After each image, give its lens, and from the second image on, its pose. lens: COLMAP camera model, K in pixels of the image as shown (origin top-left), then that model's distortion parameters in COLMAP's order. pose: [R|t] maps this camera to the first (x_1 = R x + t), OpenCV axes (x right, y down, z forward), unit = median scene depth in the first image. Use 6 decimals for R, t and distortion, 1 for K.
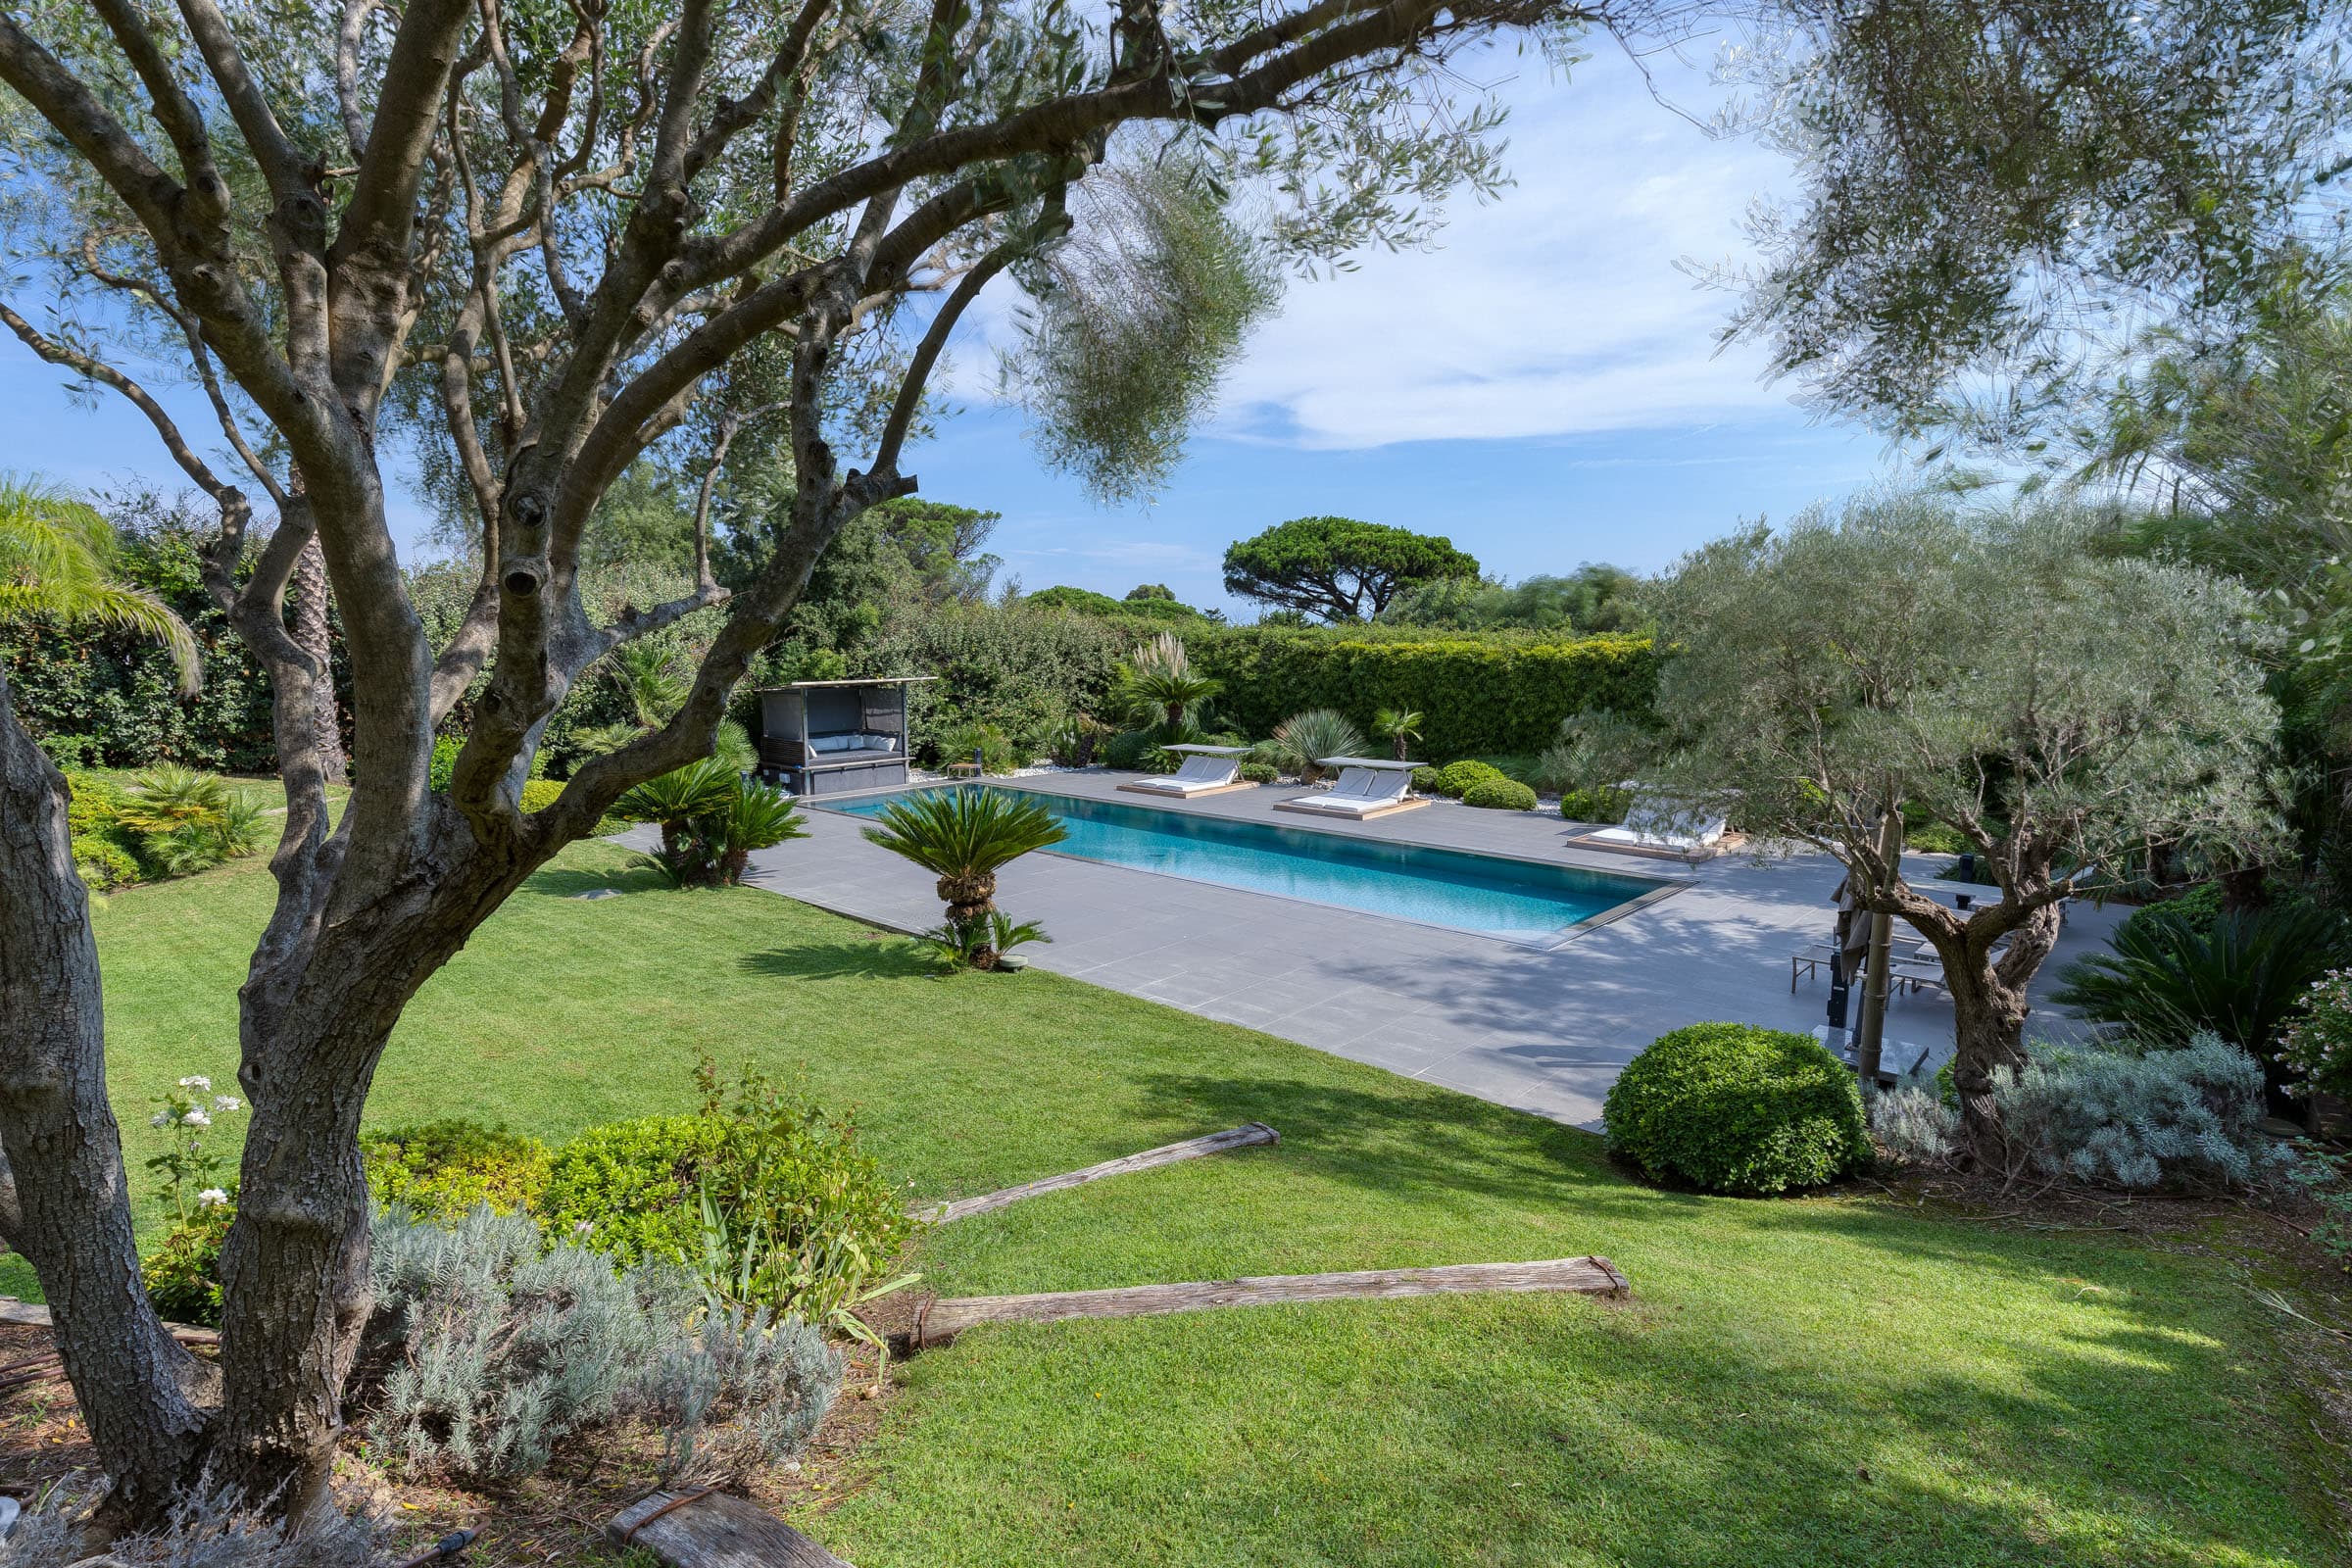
lens RADIAL K [[1188.8, 0, 1165.6], [0, 1188.8, 781.8], [0, 0, 1]] dist [-0.002166, 0.000345]
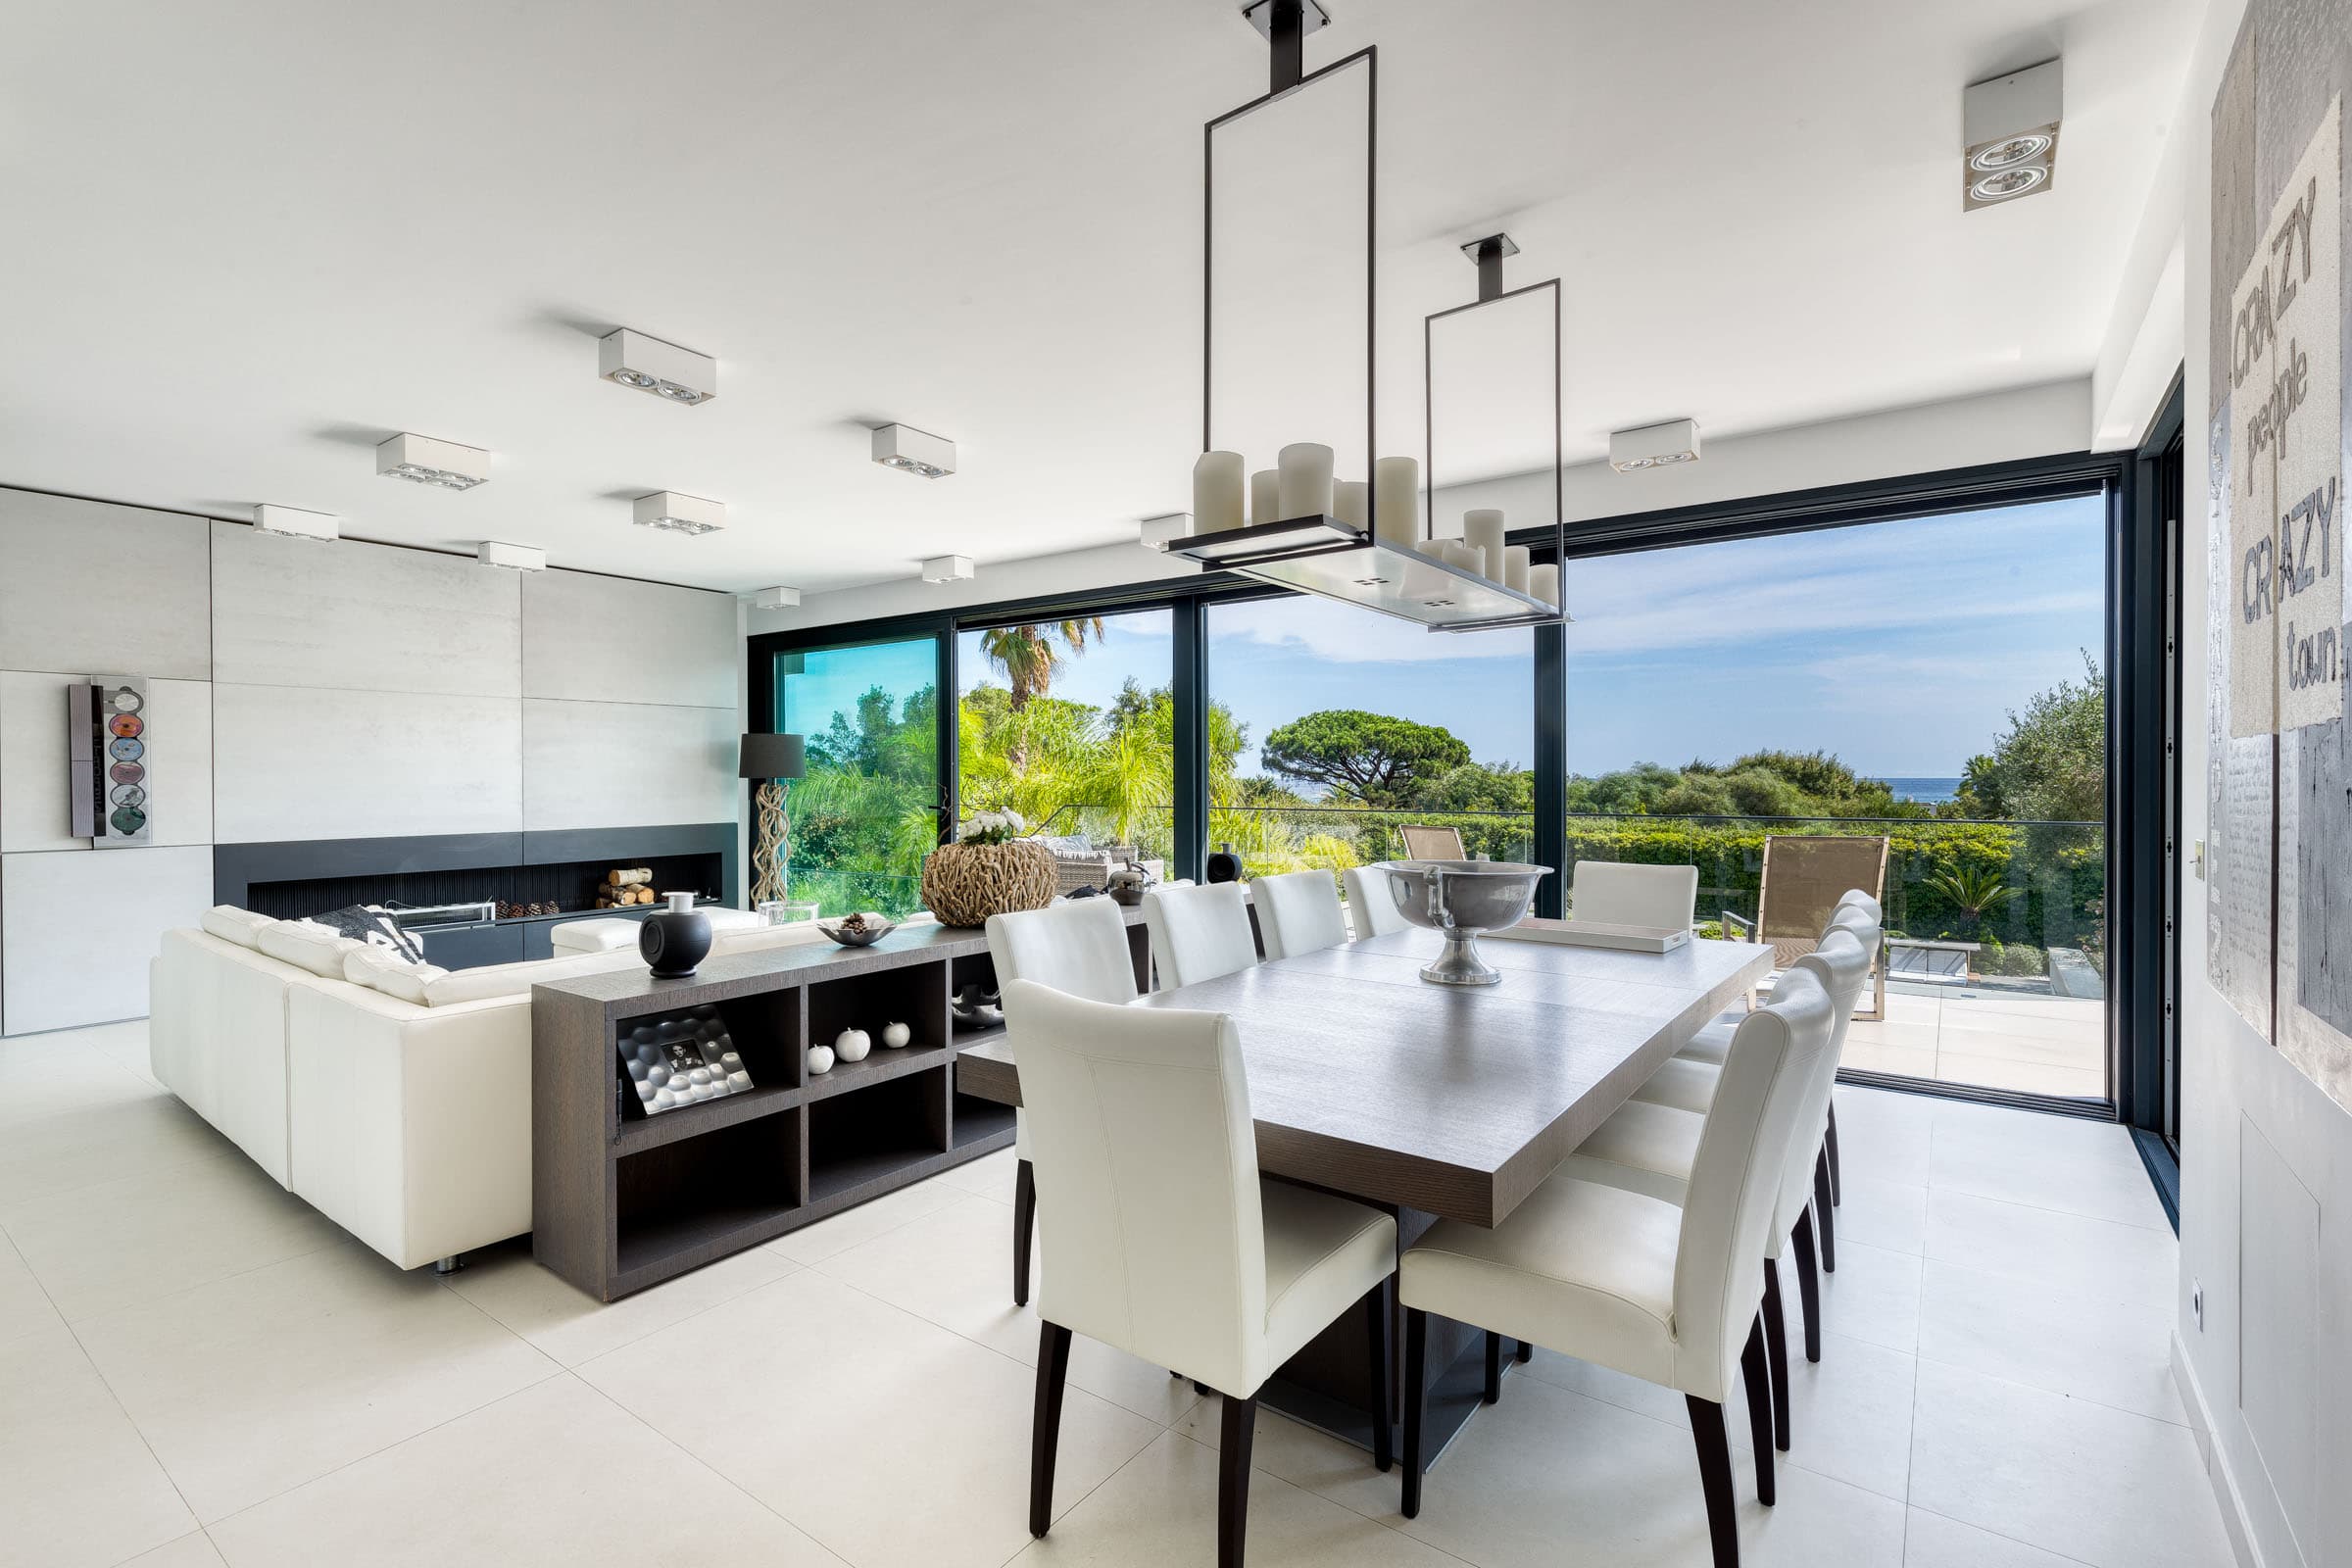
lens RADIAL K [[1056.3, 0, 1189.3], [0, 1056.3, 787.6], [0, 0, 1]] dist [0.010891, -0.001718]
pose [[0.988307, -0.001639, 0.152471, -0.485758], [0.020214, 0.992525, -0.120356, -0.036052], [-0.151134, 0.122031, 0.980952, -0.100015]]
